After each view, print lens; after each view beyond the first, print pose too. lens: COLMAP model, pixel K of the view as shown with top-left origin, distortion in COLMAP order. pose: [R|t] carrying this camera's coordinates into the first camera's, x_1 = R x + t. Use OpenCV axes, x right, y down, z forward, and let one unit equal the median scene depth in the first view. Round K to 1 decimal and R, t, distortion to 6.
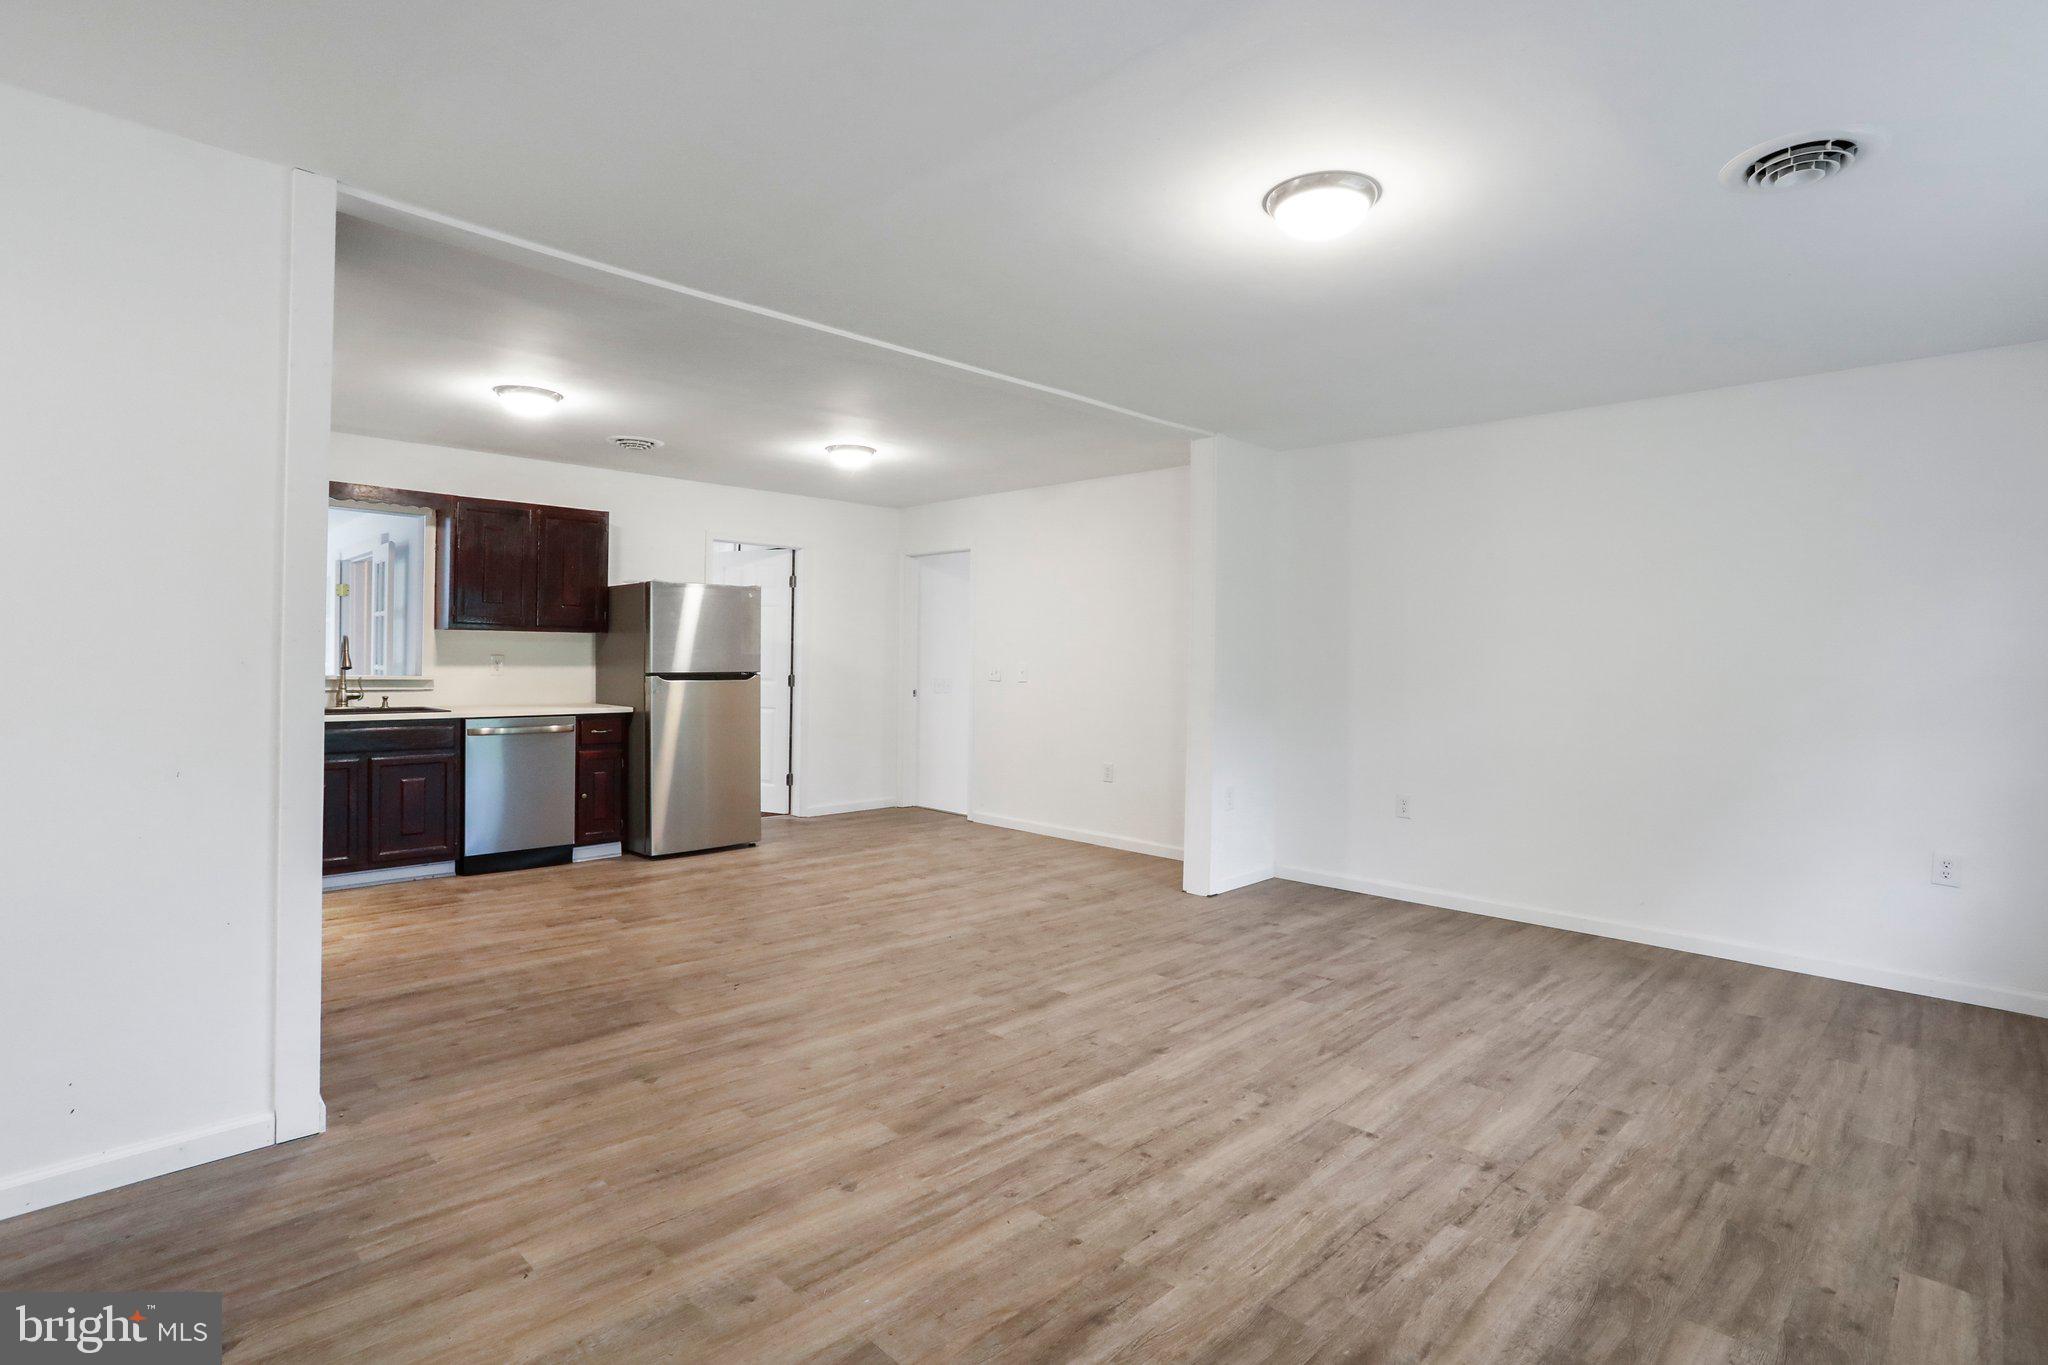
lens RADIAL K [[995.2, 0, 1025.7], [0, 995.2, 658.6], [0, 0, 1]] dist [-0.059492, 0.037825]
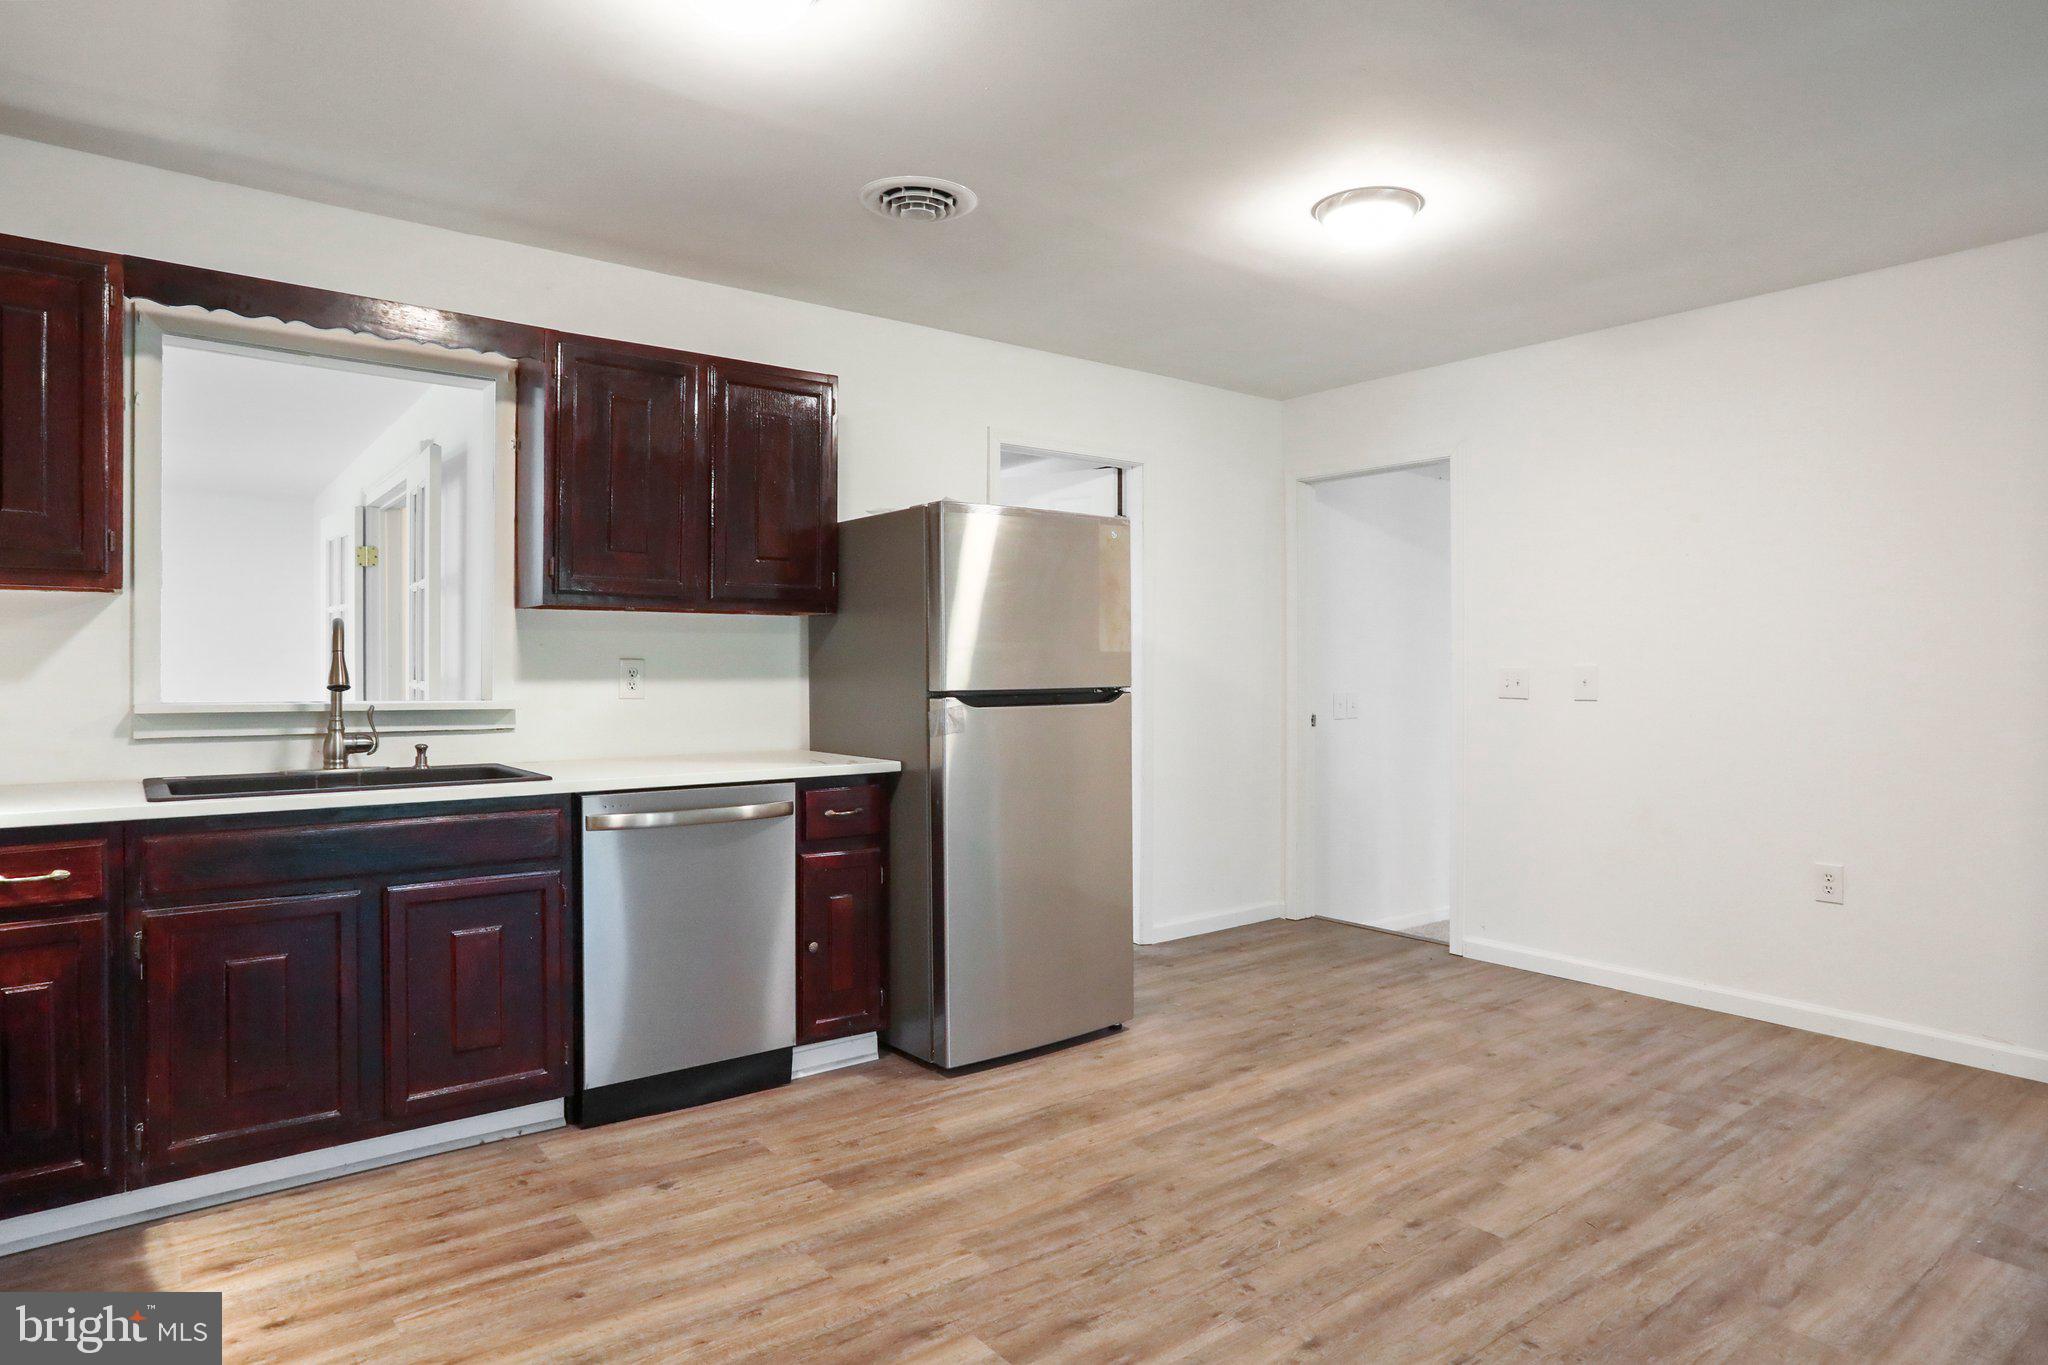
lens RADIAL K [[1177.1, 0, 1026.8], [0, 1177.1, 670.0], [0, 0, 1]] dist [-0.042139, 0.026924]
pose [[0.991805, -0.011703, -0.127225, -0.269445], [0.011780, 0.999931, -0.000142, 0.004887], [0.127218, -0.001358, 0.991874, 0.441129]]
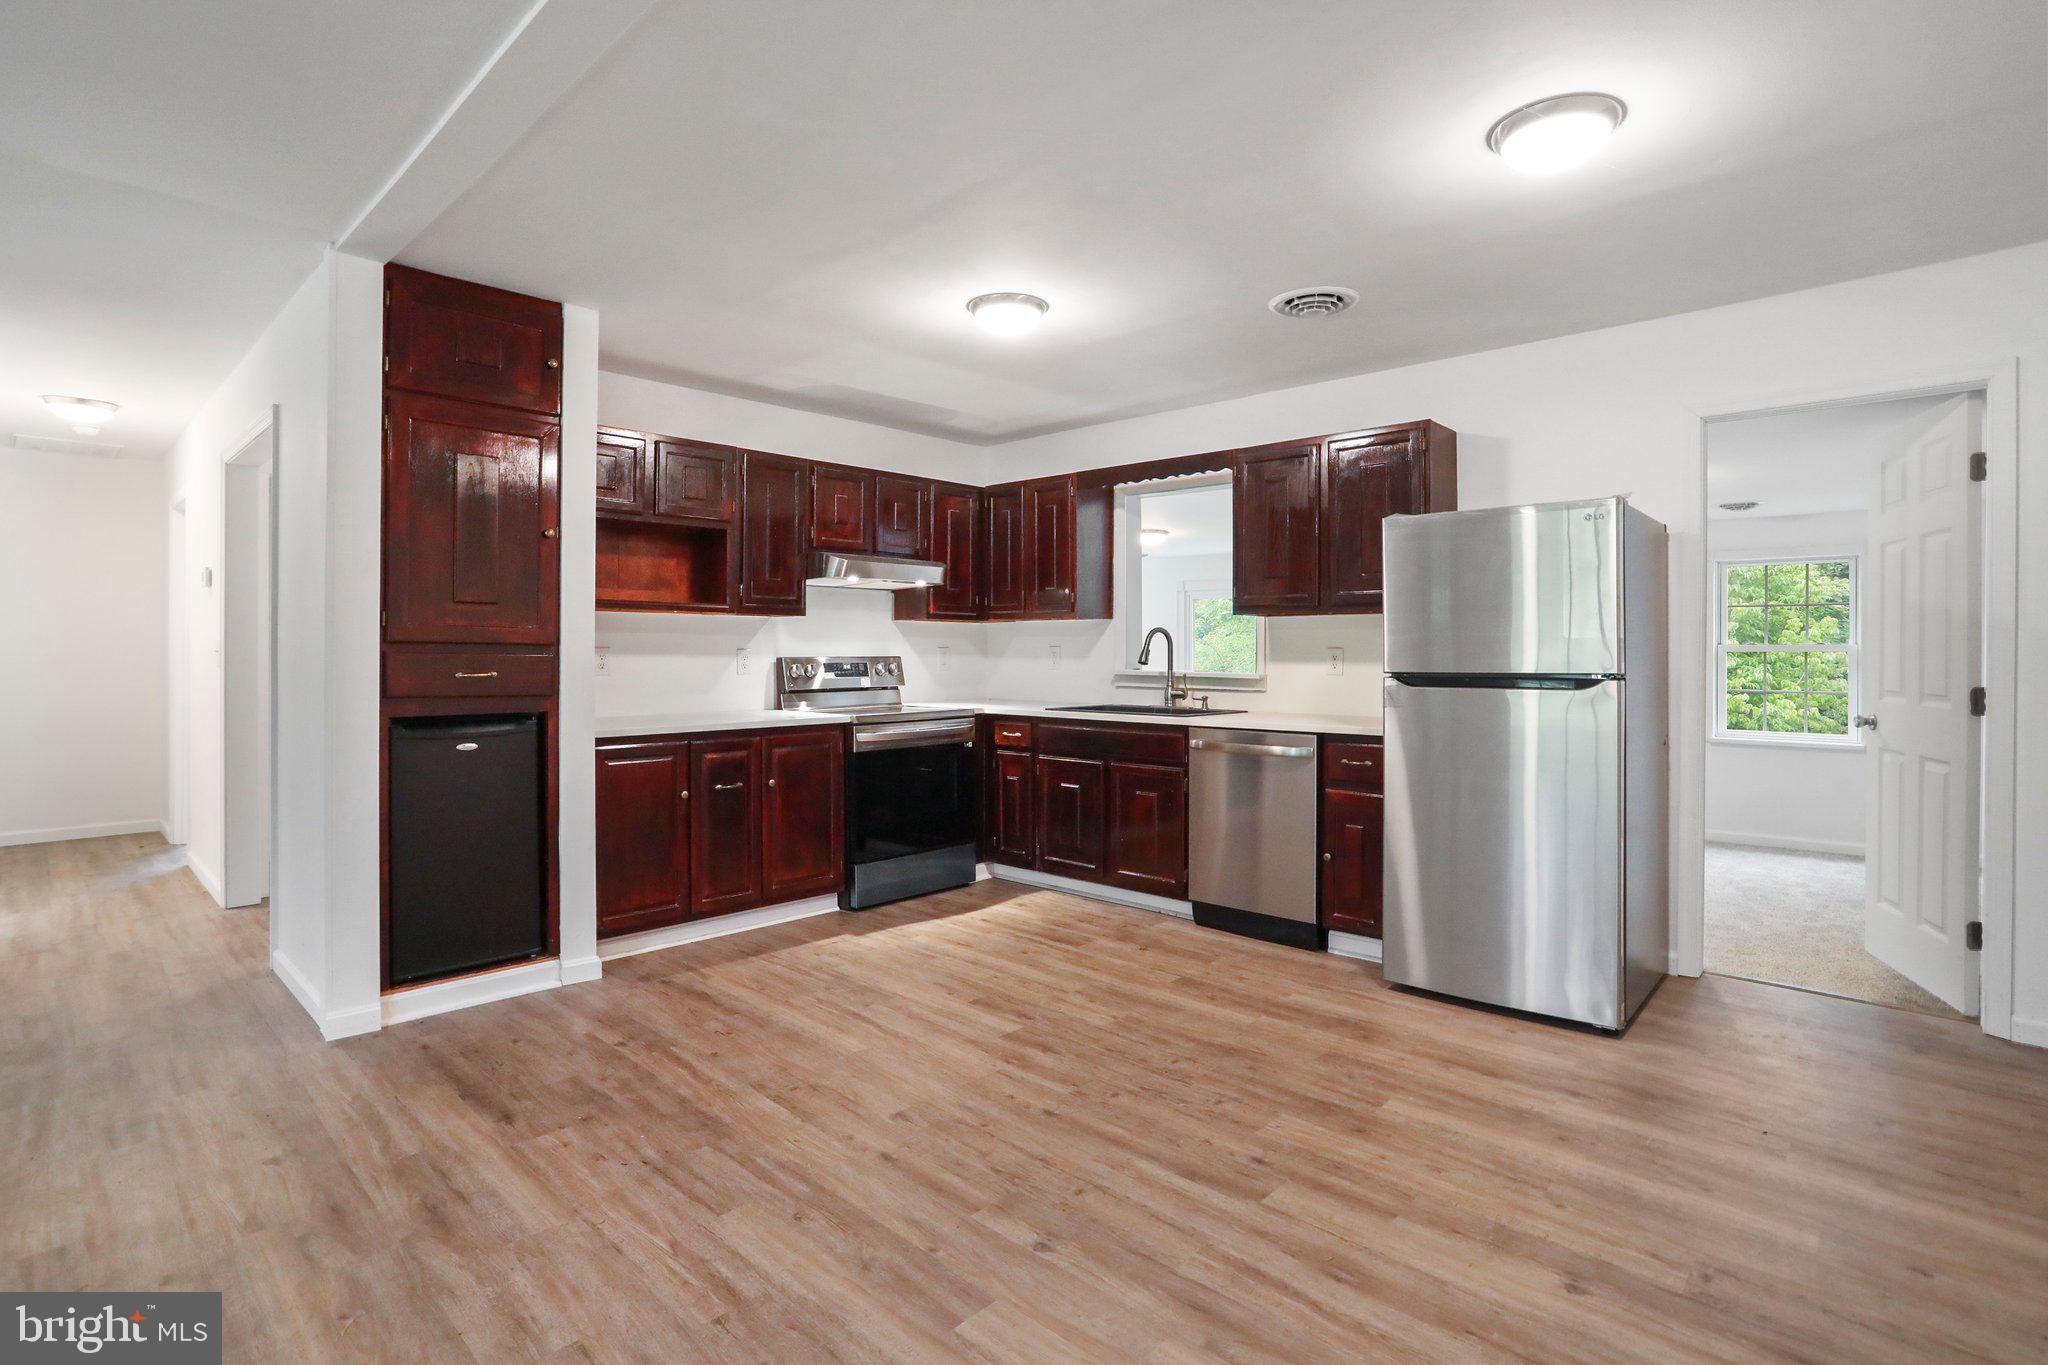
lens RADIAL K [[995.2, 0, 1025.7], [0, 995.2, 658.6], [0, 0, 1]] dist [-0.059492, 0.037825]
pose [[0.022691, -0.007261, -0.999716, 0.212130], [0.000223, 0.999974, -0.007258, 0.010984], [0.999743, -0.000059, 0.022692, 0.782956]]
